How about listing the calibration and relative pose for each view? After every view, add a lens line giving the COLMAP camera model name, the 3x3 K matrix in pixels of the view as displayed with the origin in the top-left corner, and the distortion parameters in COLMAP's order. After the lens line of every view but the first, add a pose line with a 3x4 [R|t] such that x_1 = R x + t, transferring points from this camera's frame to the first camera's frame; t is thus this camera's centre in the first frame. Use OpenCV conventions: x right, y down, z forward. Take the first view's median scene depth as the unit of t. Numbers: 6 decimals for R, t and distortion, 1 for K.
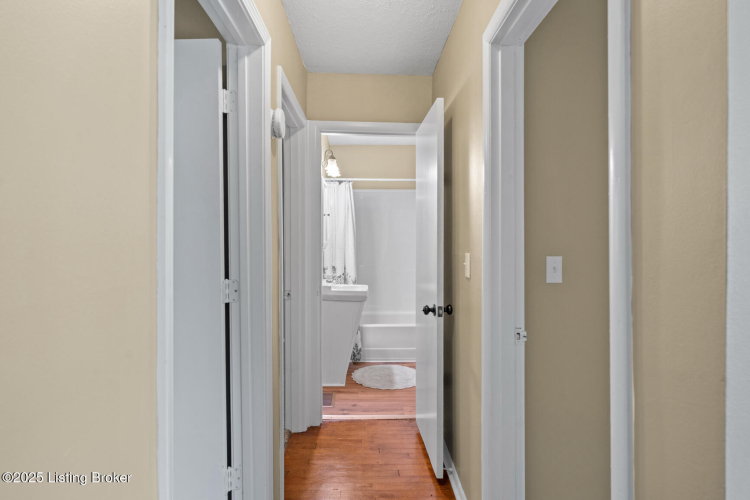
lens RADIAL K [[431.9, 0, 374.7], [0, 431.9, 250.8], [0, 0, 1]] dist [-0.000214, 0.000009]
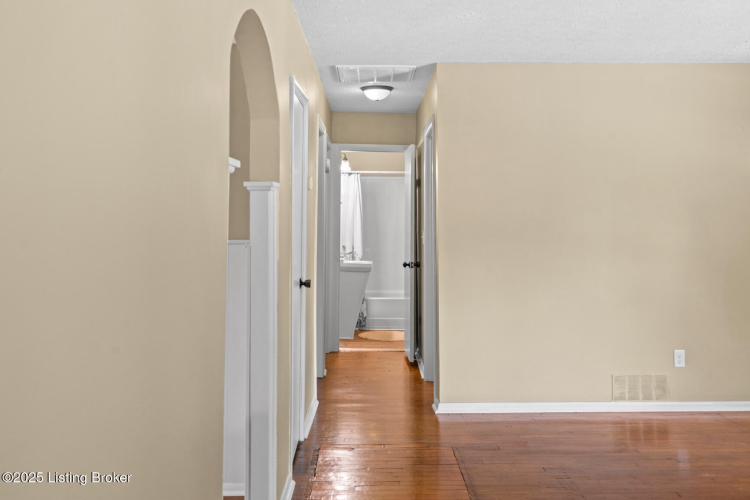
lens RADIAL K [[733.5, 0, 375.9], [0, 733.5, 246.7], [0, 0, 1]] dist [-0.005392, 0.000000]
pose [[0.999756, 0.012341, -0.018297, 0.032519], [-0.012218, 0.999902, 0.006850, 0.026752], [0.018379, -0.006625, 0.999809, -1.102643]]
